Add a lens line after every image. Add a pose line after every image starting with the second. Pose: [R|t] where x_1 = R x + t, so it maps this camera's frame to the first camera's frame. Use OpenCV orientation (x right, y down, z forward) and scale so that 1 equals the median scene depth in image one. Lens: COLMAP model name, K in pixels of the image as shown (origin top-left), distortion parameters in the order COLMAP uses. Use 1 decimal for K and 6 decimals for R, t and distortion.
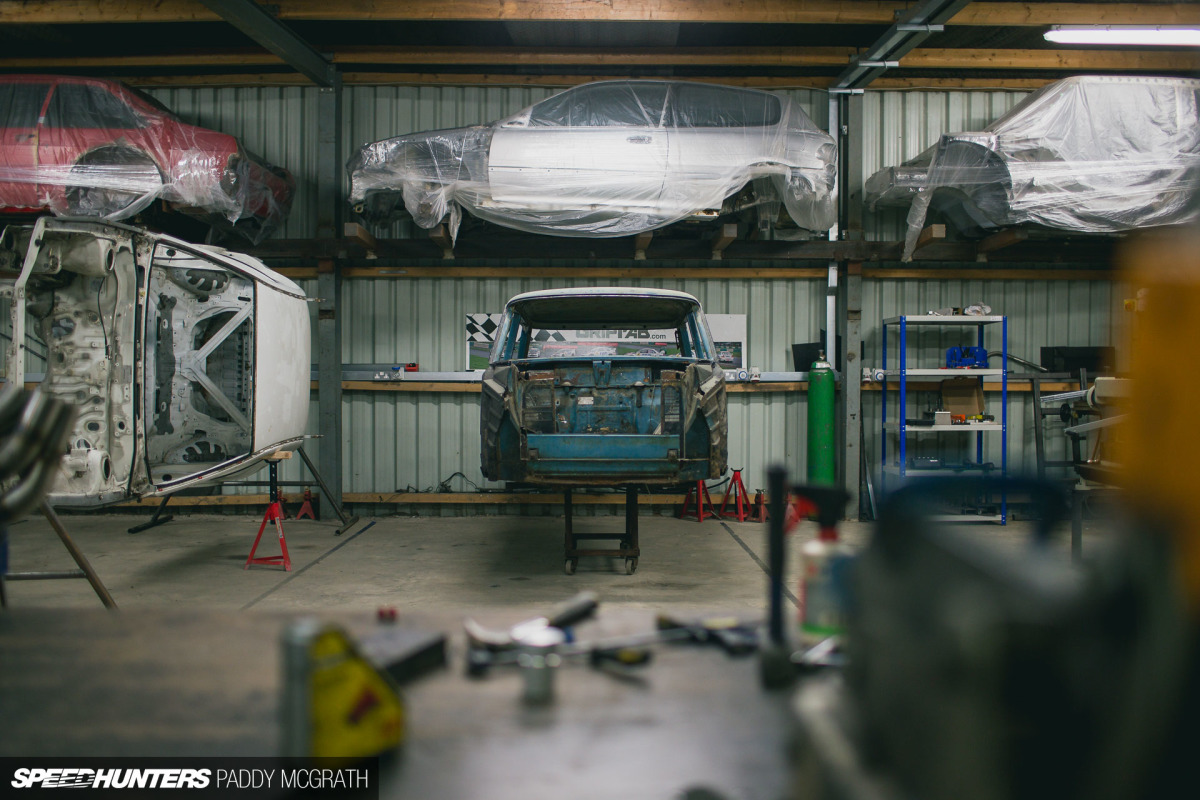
lens RADIAL K [[1138.1, 0, 600.0], [0, 1138.1, 400.0], [0, 0, 1]] dist [-0.070926, 0.037955]
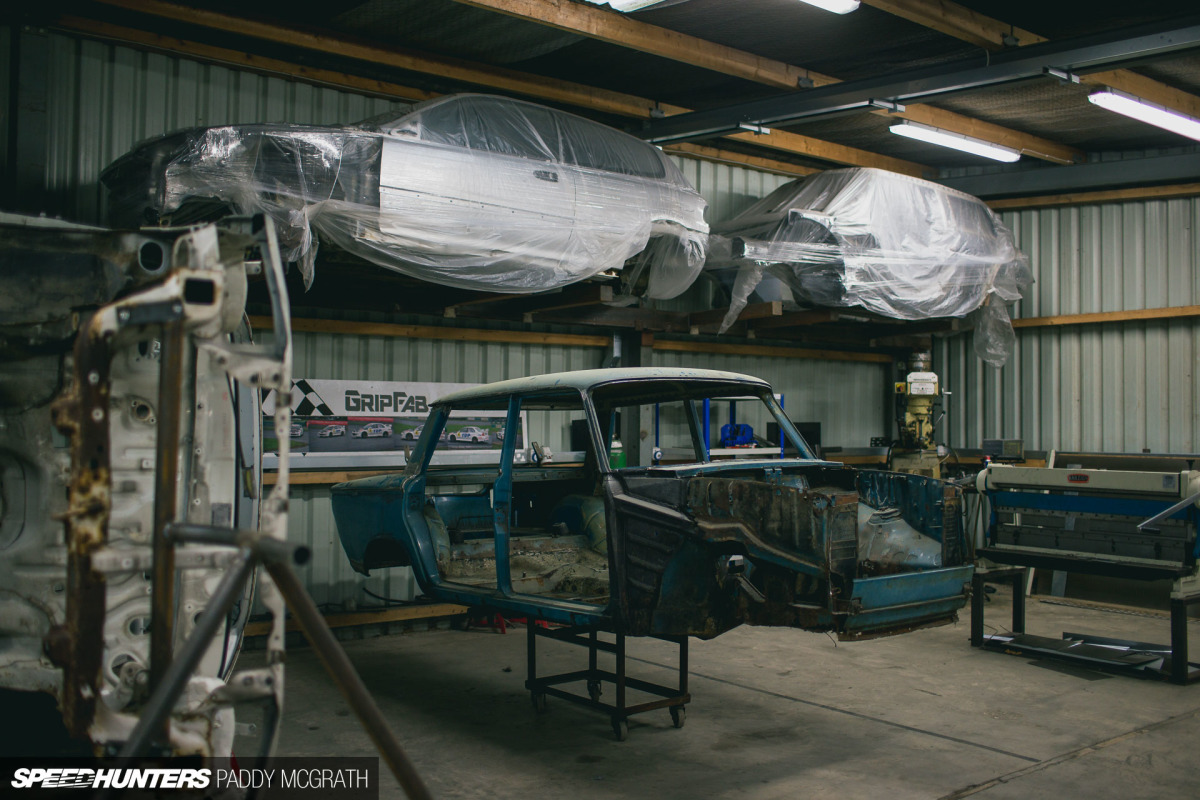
lens RADIAL K [[1138.1, 0, 600.0], [0, 1138.1, 400.0], [0, 0, 1]] dist [-0.070926, 0.037955]
pose [[0.789660, 0.012017, 0.613428, -0.428930], [0.009970, 0.999425, -0.032412, -0.042504], [-0.613464, 0.031711, 0.789086, 0.339266]]
